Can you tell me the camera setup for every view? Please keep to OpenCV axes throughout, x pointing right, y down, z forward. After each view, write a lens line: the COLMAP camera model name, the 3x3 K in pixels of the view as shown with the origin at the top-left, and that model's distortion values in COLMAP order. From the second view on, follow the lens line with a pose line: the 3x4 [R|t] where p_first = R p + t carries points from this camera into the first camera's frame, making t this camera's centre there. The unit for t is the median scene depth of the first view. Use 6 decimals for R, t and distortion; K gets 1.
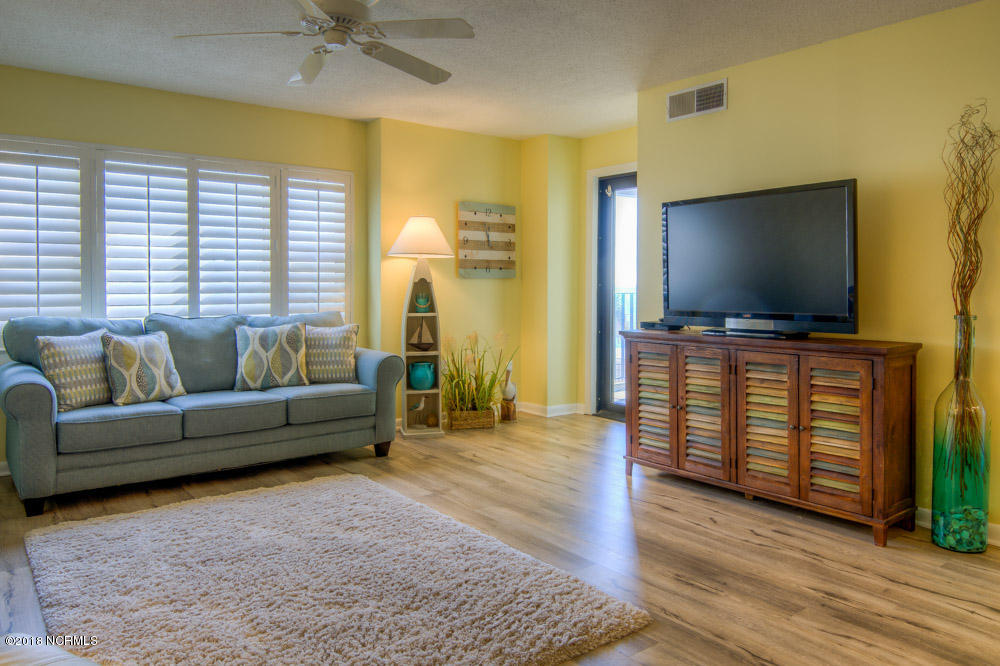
lens RADIAL K [[697.9, 0, 528.8], [0, 697.9, 293.3], [0, 0, 1]] dist [-0.010456, -0.008694]
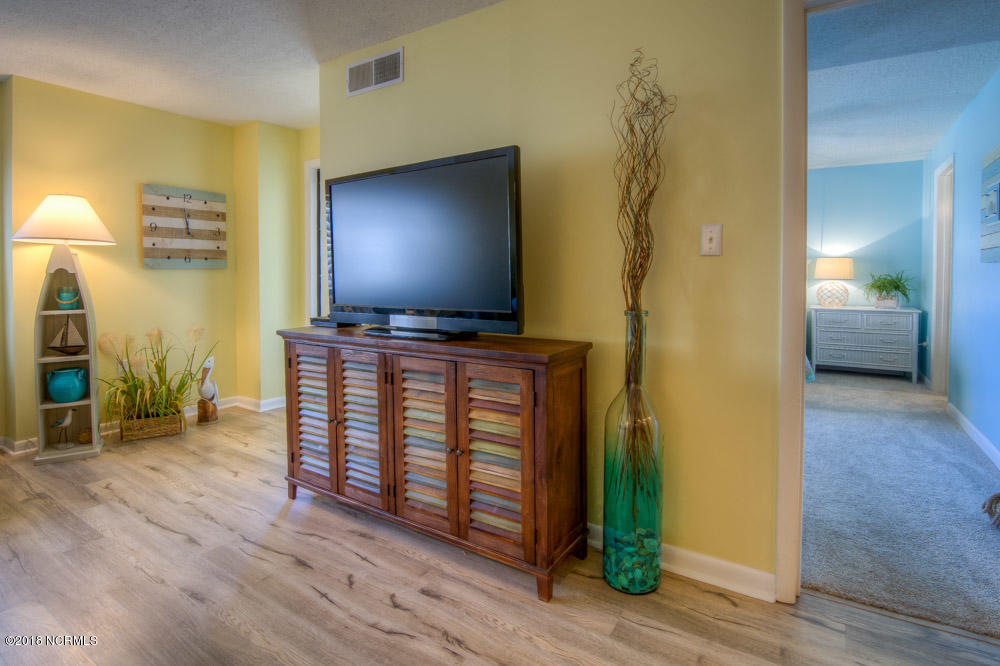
lens RADIAL K [[484.4, 0, 515.2], [0, 484.4, 284.8], [0, 0, 1]] dist [-0.000861, -0.009710]
pose [[0.951150, -0.009292, 0.308588, 0.227856], [0.006816, 0.999935, 0.009102, -0.004627], [-0.308653, -0.006554, 0.951152, 0.359787]]
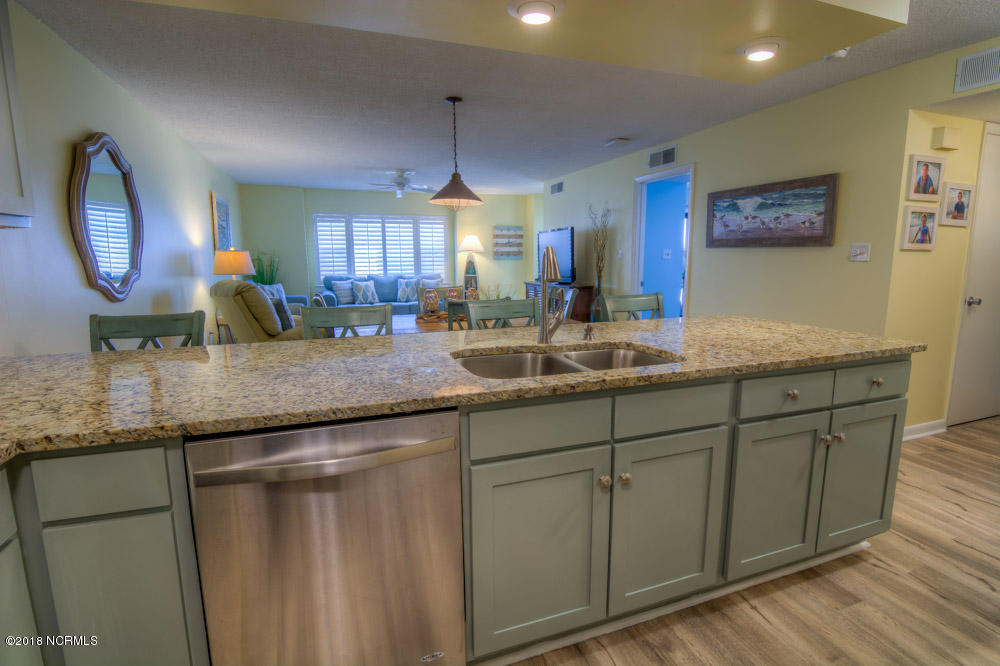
lens RADIAL K [[486.8, 0, 523.5], [0, 486.8, 327.7], [0, 0, 1]] dist [-0.001628, -0.009522]
pose [[0.949397, 0.042813, -0.311147, 0.703259], [-0.000337, 0.990804, 0.135305, -0.023892], [0.314079, -0.128354, 0.940681, -0.718838]]
